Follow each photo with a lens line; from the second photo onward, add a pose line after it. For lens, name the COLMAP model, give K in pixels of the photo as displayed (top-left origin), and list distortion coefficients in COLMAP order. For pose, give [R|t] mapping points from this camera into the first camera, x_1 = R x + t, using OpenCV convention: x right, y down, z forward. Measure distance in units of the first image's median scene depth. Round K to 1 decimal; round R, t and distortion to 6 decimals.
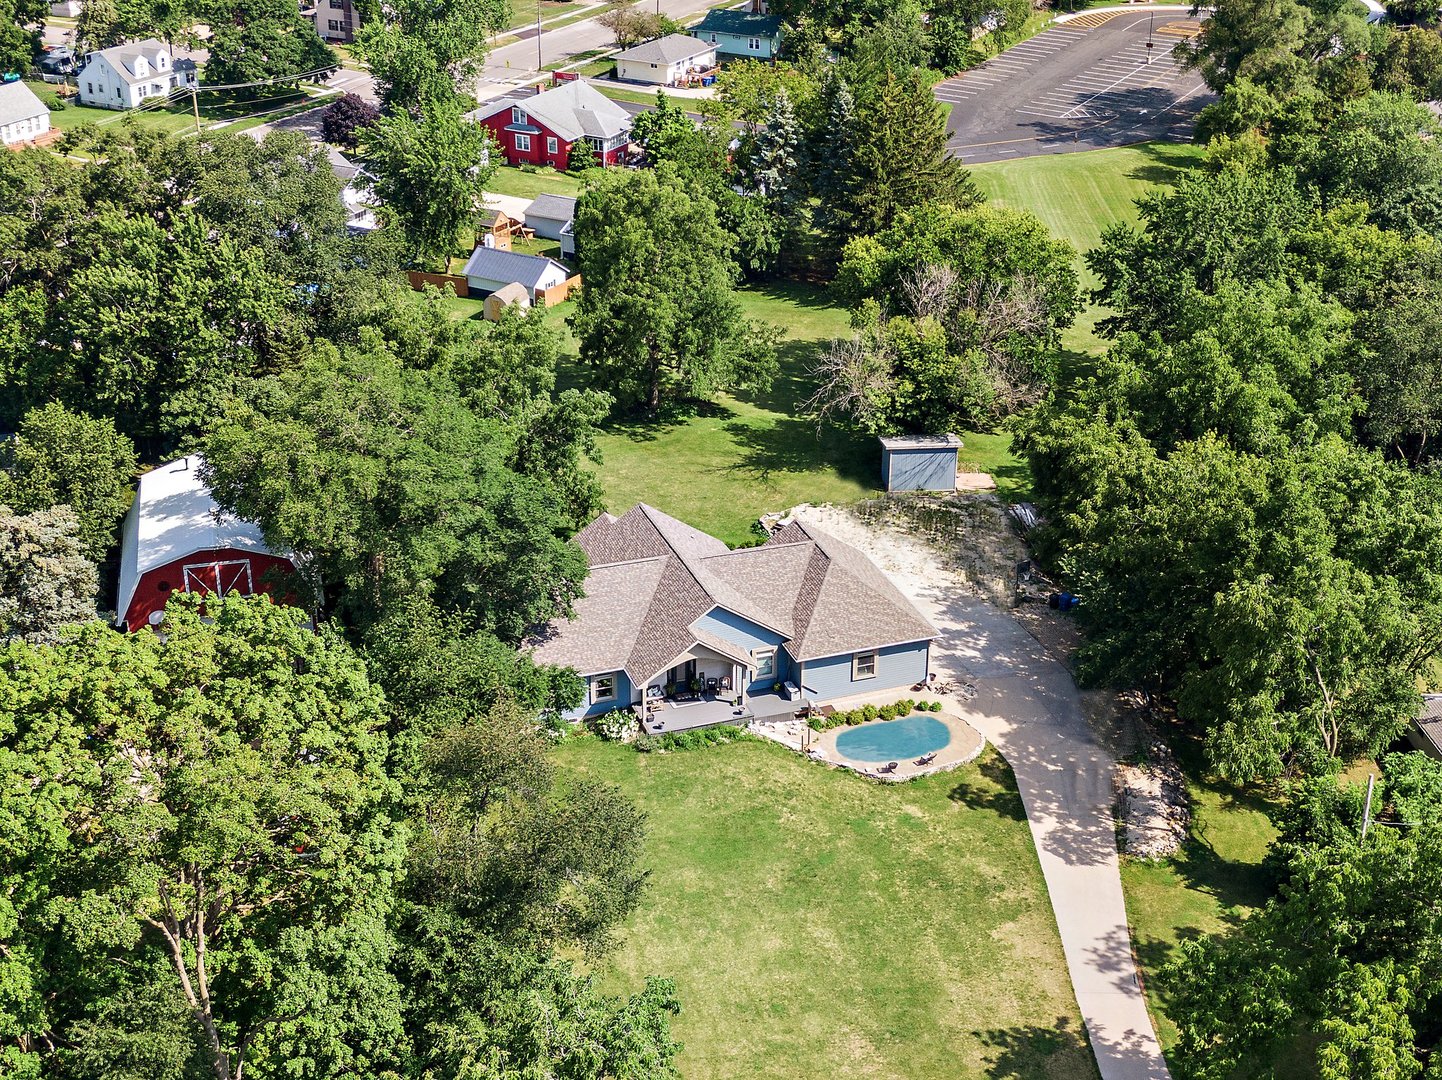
lens RADIAL K [[2049.7, 0, 717.1], [0, 2049.7, 542.2], [0, 0, 1]] dist [-0.024546, 0.000000]
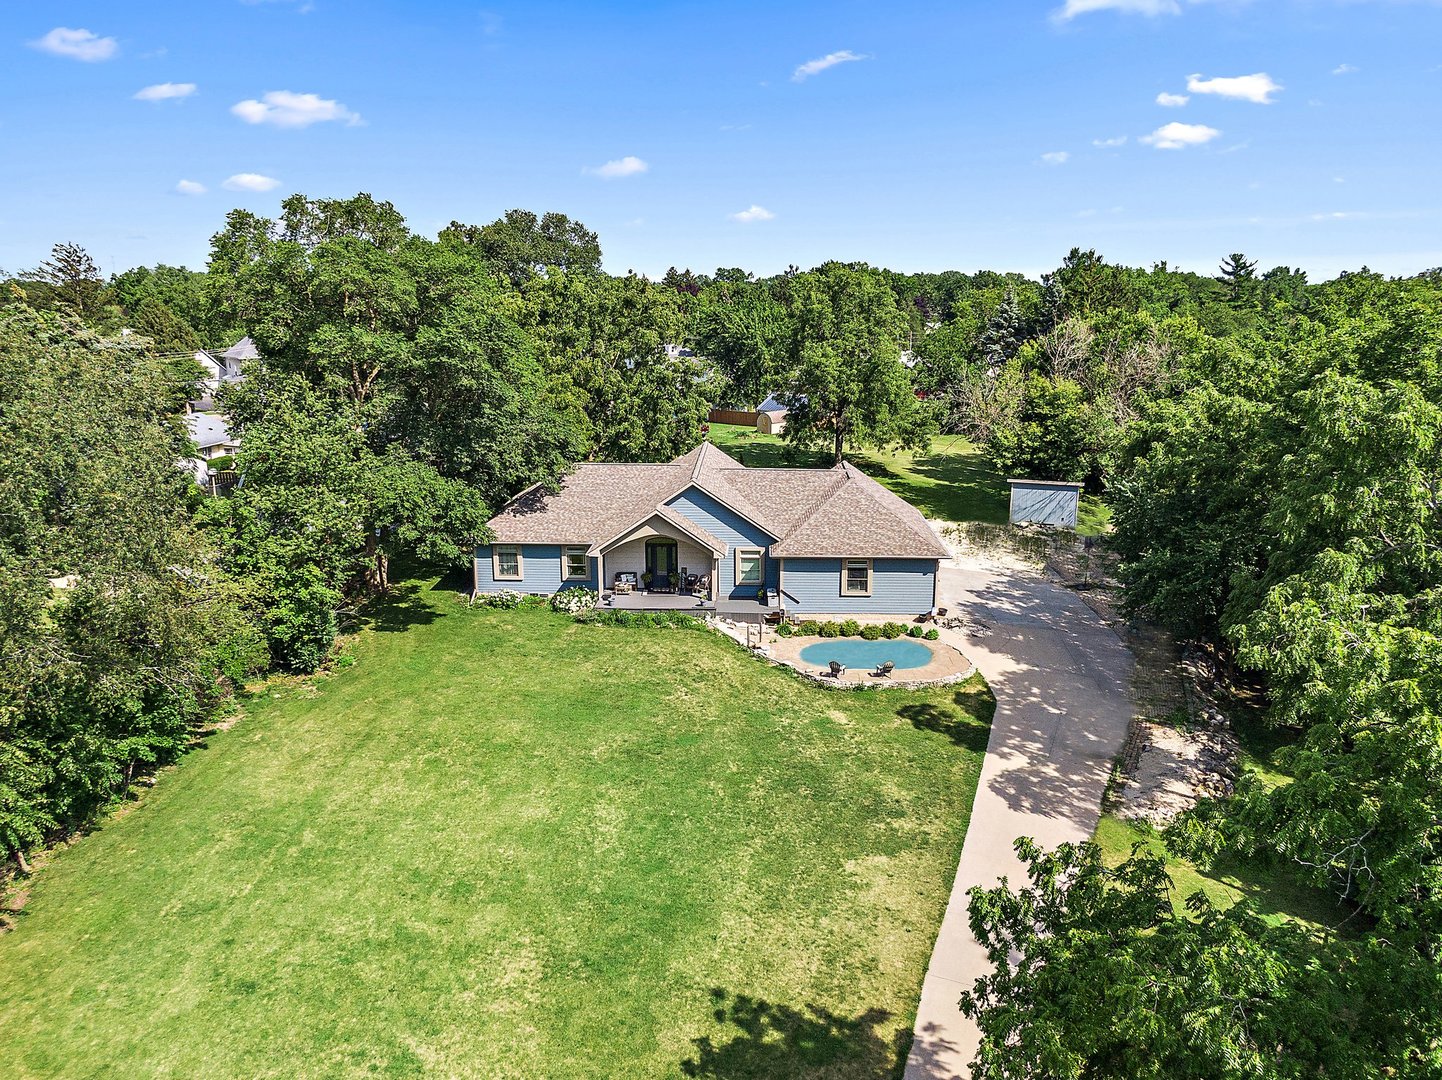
lens RADIAL K [[1033.9, 0, 725.6], [0, 1033.9, 543.8], [0, 0, 1]] dist [0.018450, -0.004452]
pose [[0.927239, 0.081002, -0.365605, 0.183157], [-0.156882, 0.970543, -0.182851, 0.136835], [0.340024, 0.226903, 0.912633, 0.569440]]
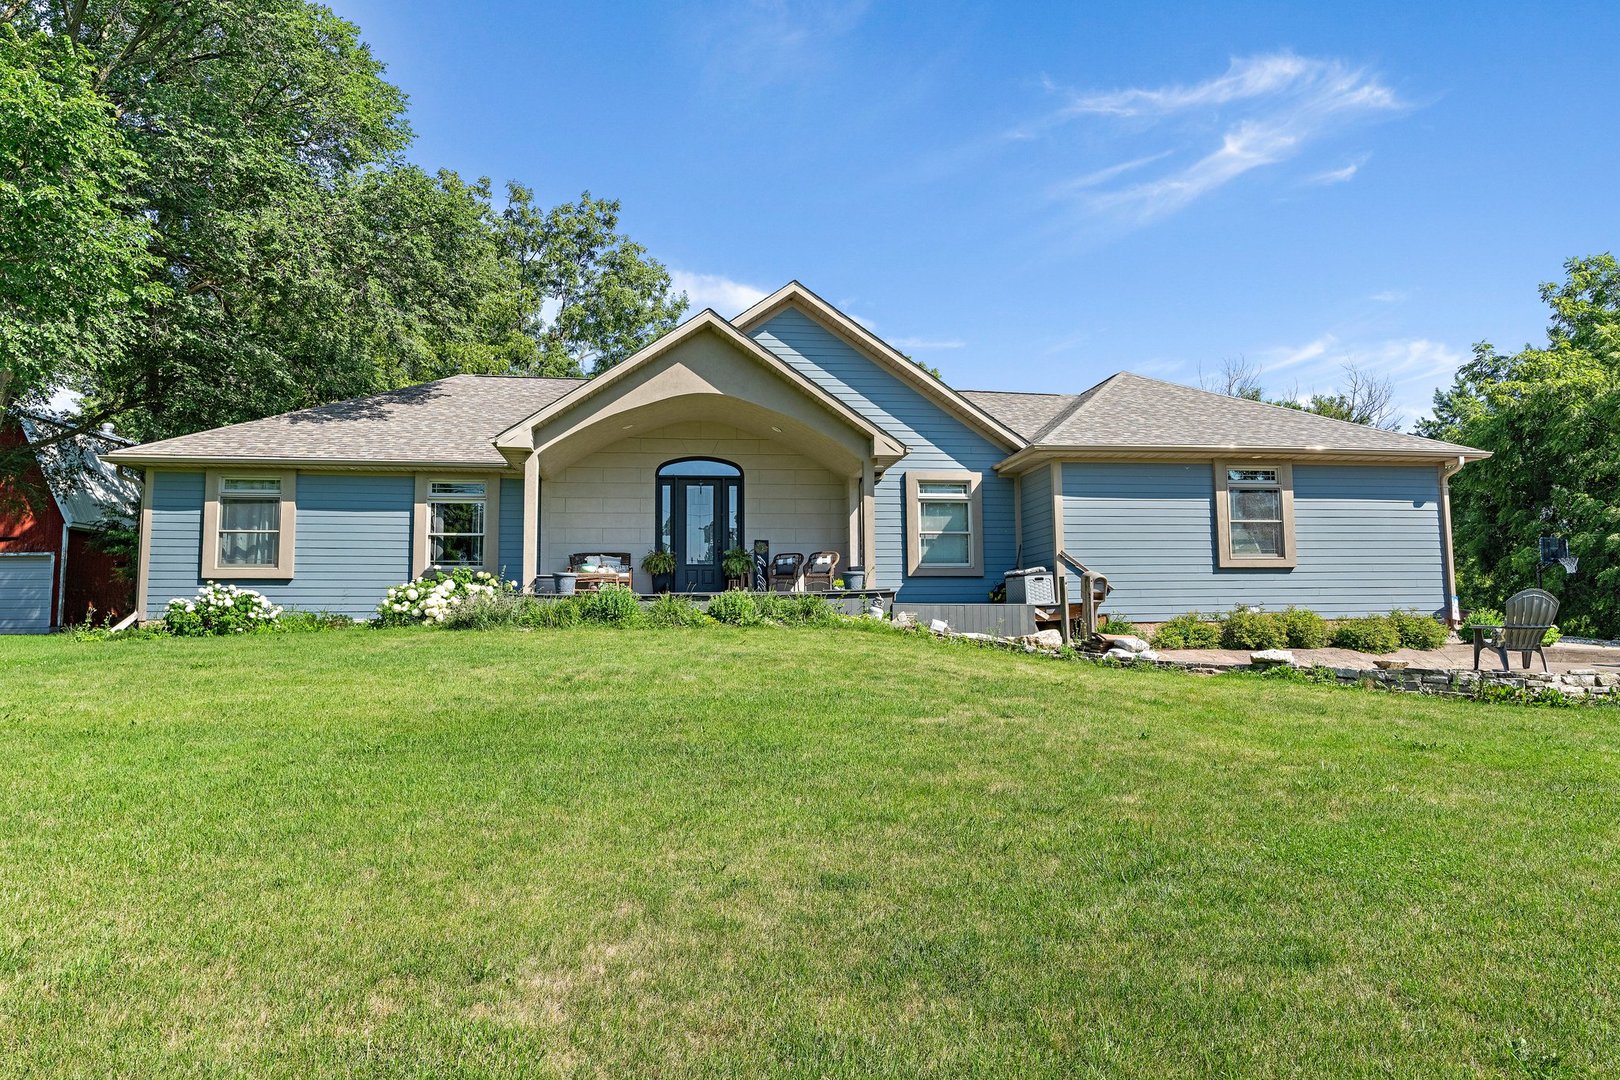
lens RADIAL K [[1016.8, 0, 818.3], [0, 1016.8, 536.5], [0, 0, 1]] dist [0.002171, 0.000255]
pose [[0.981407, -0.024501, -0.190367, 0.034977], [-0.079856, 0.849779, -0.521055, 0.152784], [0.174537, 0.526570, 0.832023, 0.856806]]
